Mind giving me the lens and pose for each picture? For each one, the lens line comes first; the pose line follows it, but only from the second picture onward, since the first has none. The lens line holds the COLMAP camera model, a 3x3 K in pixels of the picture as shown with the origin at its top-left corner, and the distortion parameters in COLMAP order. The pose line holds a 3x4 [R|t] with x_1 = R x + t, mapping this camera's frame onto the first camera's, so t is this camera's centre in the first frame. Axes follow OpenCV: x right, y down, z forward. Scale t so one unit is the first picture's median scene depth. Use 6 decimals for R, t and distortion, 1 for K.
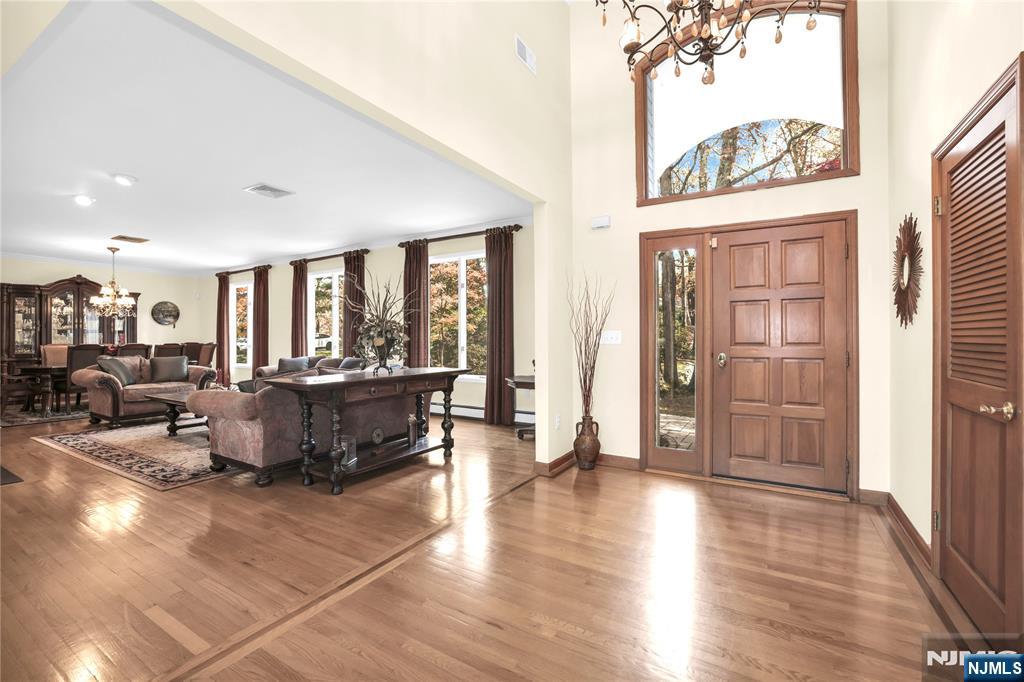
lens RADIAL K [[437.5, 0, 515.5], [0, 437.5, 339.3], [0, 0, 1]] dist [-0.042270, 0.013485]
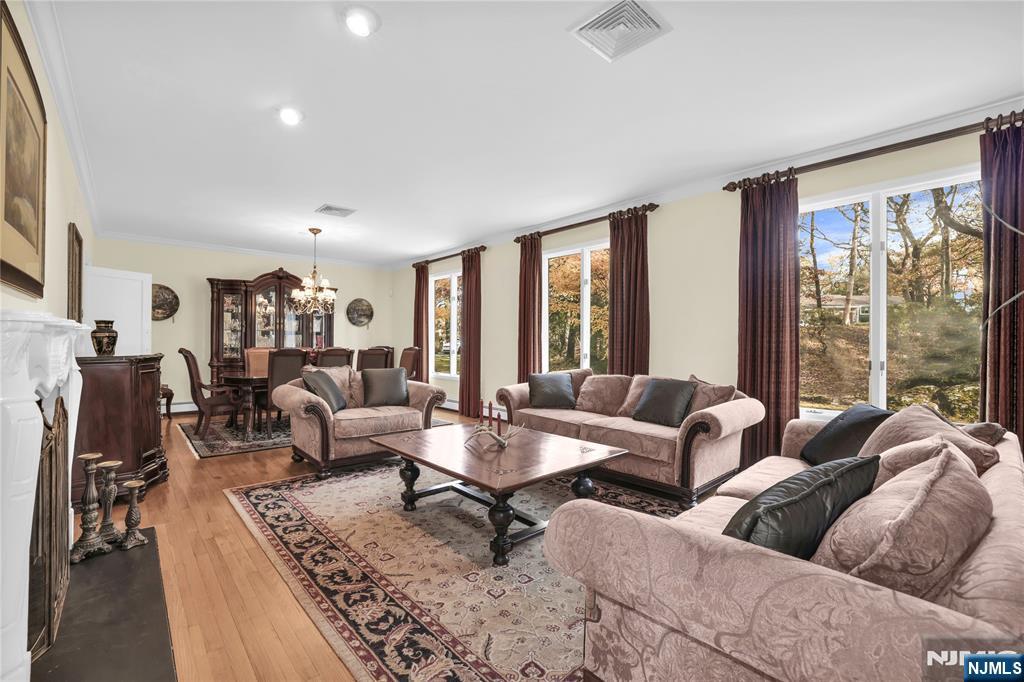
lens RADIAL K [[442.0, 0, 512.0], [0, 442.0, 341.0], [0, 0, 1]] dist [-0.044006, 0.000056]
pose [[0.952805, 0.006346, -0.303515, -0.322327], [-0.007461, 0.999969, -0.002516, -0.003428], [0.303490, 0.004662, 0.952823, 0.310296]]
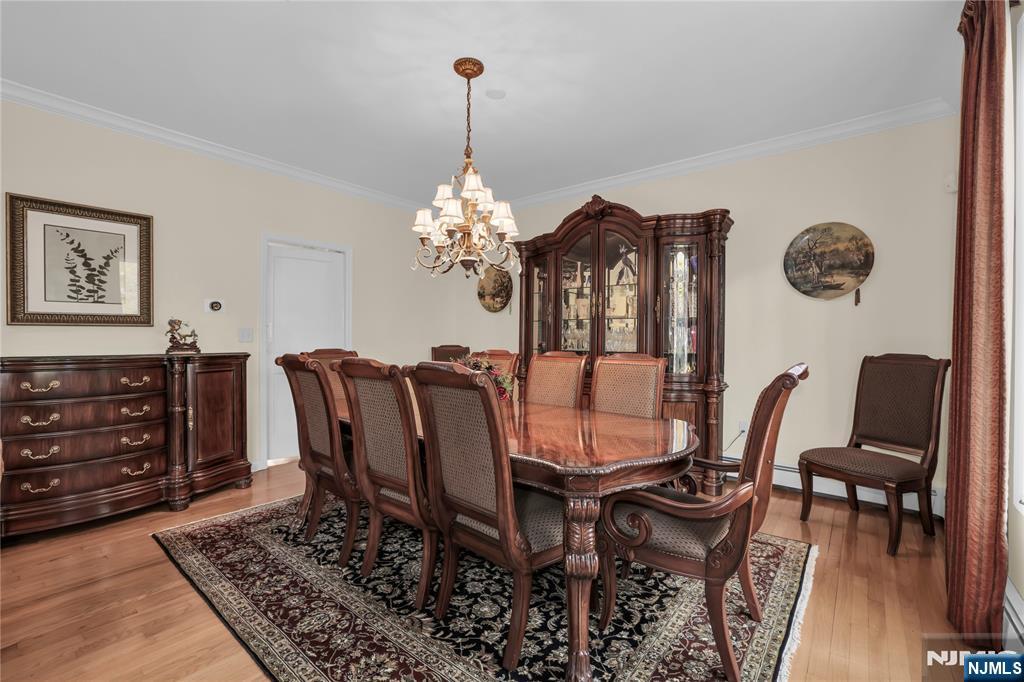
lens RADIAL K [[437.5, 0, 515.5], [0, 437.5, 339.3], [0, 0, 1]] dist [-0.042270, 0.013485]
pose [[-0.147957, 0.003566, -0.988987, -0.594032], [-0.007183, 0.999963, 0.004680, -0.002049], [0.988968, 0.007796, -0.147926, 1.044157]]
